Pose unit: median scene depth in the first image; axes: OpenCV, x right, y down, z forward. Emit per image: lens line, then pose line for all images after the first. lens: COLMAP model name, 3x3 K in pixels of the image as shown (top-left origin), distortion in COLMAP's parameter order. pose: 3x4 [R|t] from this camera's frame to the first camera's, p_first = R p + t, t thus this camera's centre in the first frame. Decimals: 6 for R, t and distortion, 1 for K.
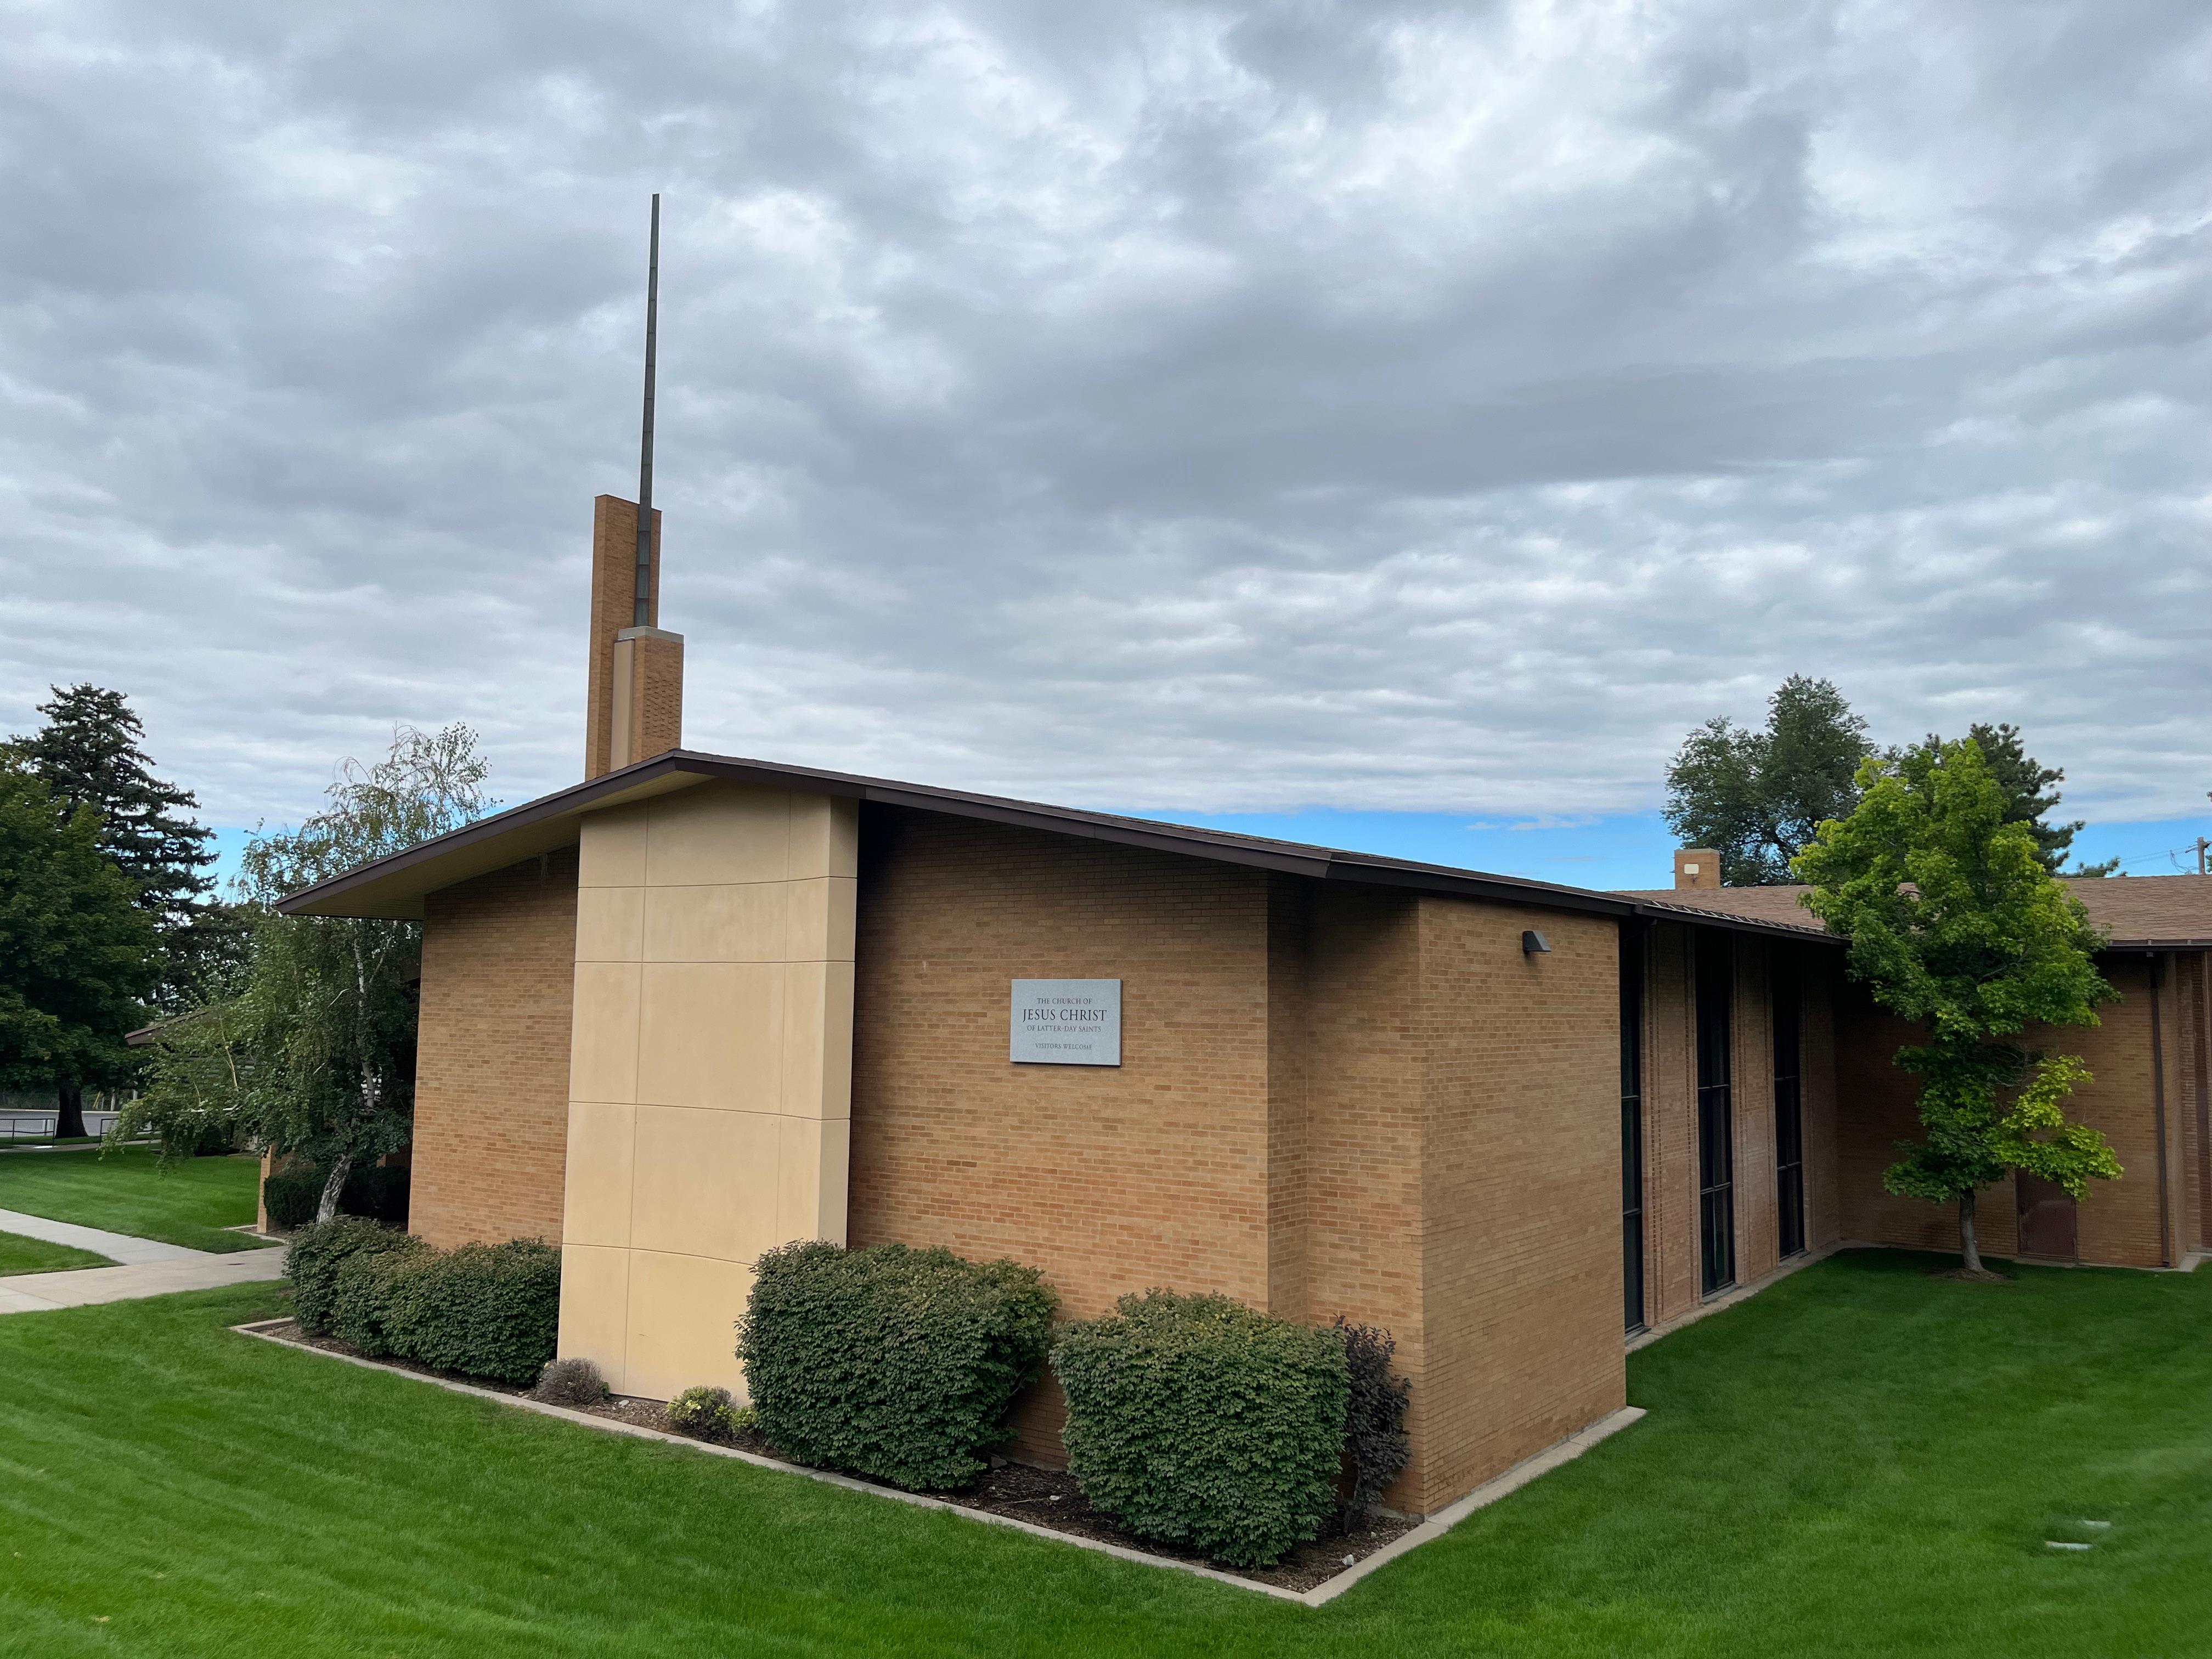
lens RADIAL K [[1683.4, 0, 1106.6], [0, 1683.4, 831.6], [0, 0, 1]] dist [0.034306, -0.020312]
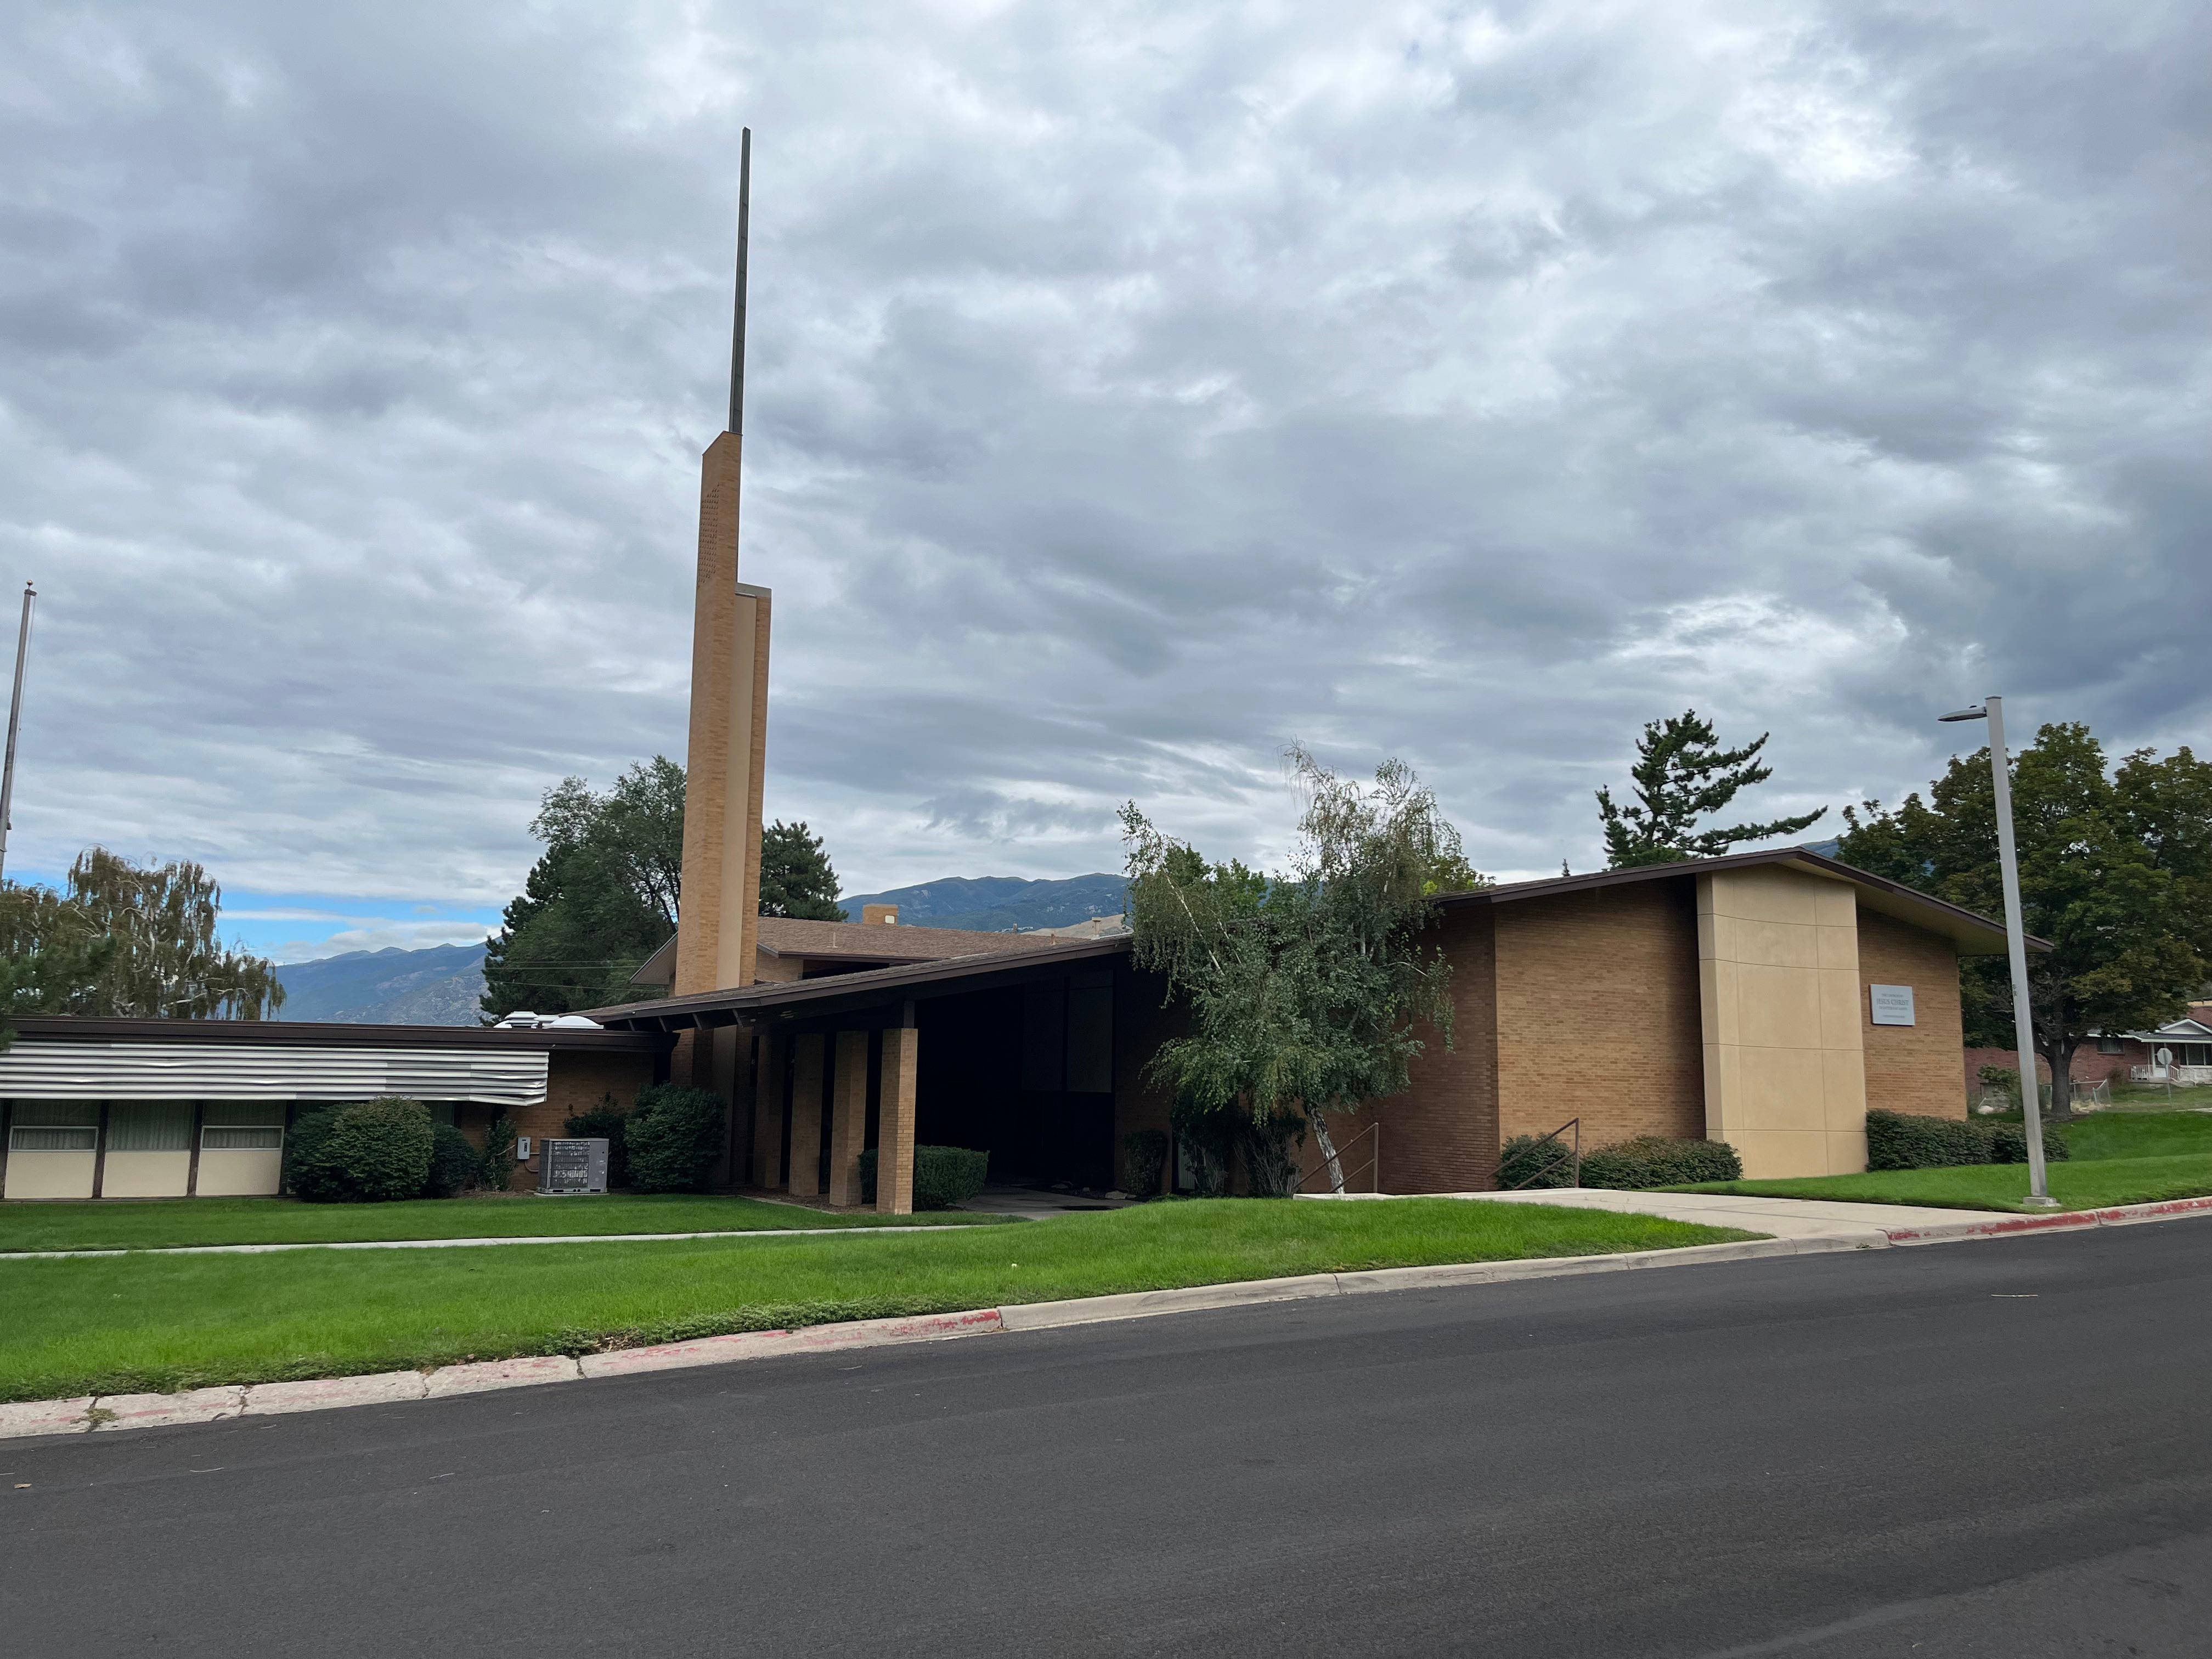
lens RADIAL K [[1683.4, 0, 1105.8], [0, 1683.4, 831.3], [0, 0, 1]] dist [0.034306, -0.020312]
pose [[0.420601, 0.130340, 0.897834, -1.862294], [-0.099941, 0.990260, -0.096939, 0.156579], [-0.901724, -0.048958, 0.429531, 0.758503]]
